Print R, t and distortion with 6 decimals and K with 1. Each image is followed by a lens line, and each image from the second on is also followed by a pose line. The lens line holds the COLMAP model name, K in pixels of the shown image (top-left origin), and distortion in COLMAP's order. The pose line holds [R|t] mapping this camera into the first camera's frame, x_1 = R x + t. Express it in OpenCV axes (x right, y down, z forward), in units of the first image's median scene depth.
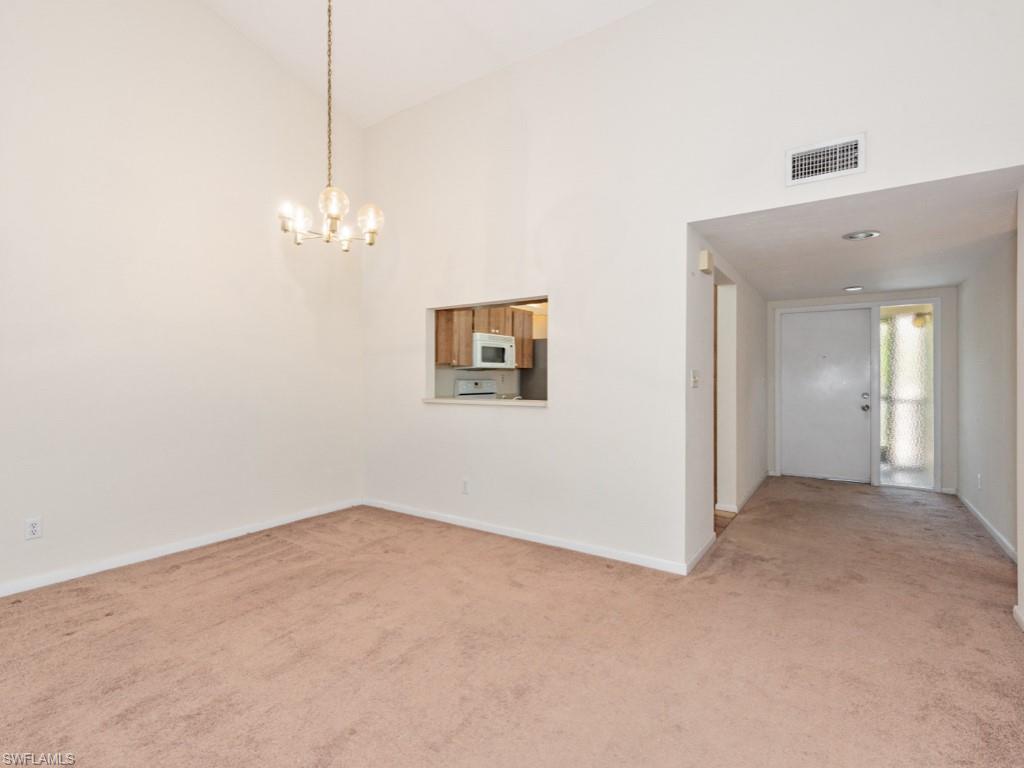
lens RADIAL K [[500.3, 0, 512.0], [0, 500.3, 384.0], [0, 0, 1]] dist [-0.001565, -0.000412]
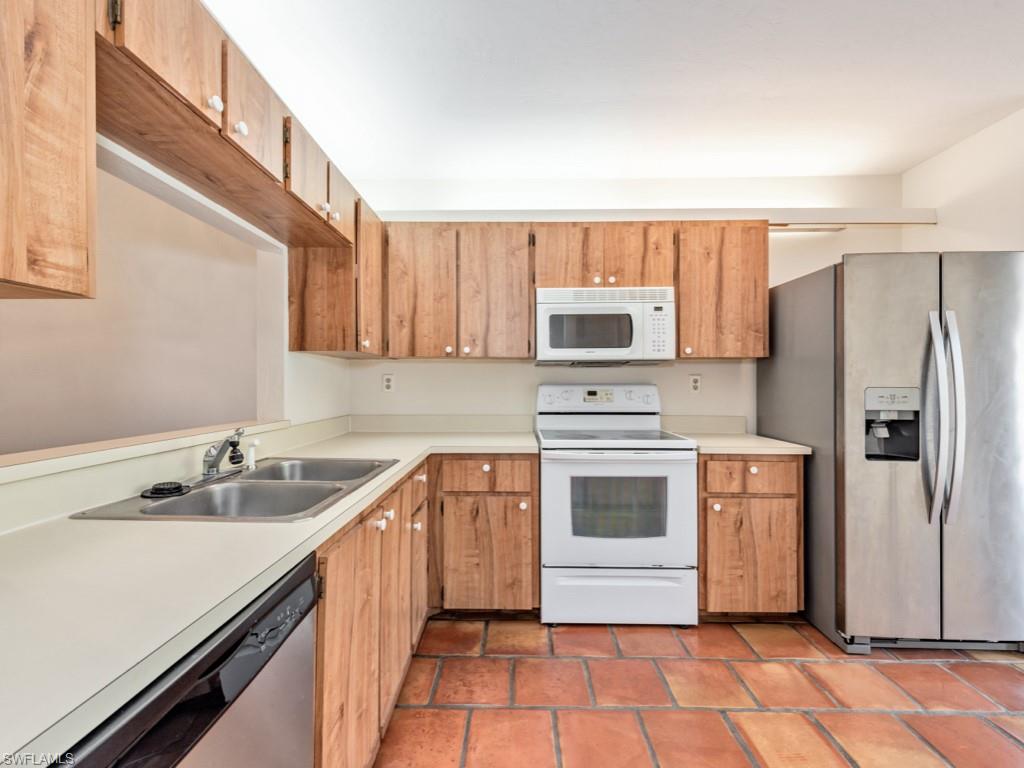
lens RADIAL K [[451.6, 0, 512.0], [0, 451.6, 384.0], [0, 0, 1]] dist [0.016017, -0.010951]
pose [[0.555266, 0.003684, -0.831665, 0.267668], [-0.012116, 0.999920, -0.003660, -0.007170], [0.831585, 0.012109, 0.555266, 0.705846]]
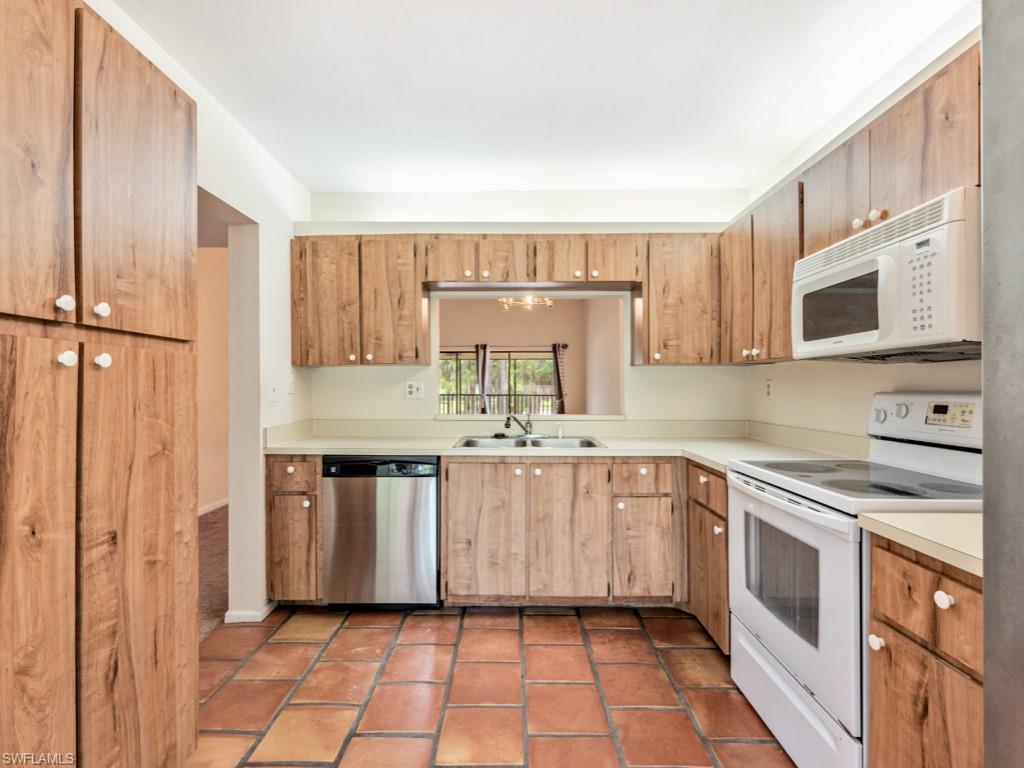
lens RADIAL K [[500.3, 0, 512.0], [0, 500.3, 384.0], [0, 0, 1]] dist [-0.001565, -0.000412]
pose [[-0.831673, -0.003693, -0.555254, 0.287550], [-0.008630, 0.999943, 0.006274, -0.014209], [0.555199, 0.010009, -0.831657, 1.134109]]
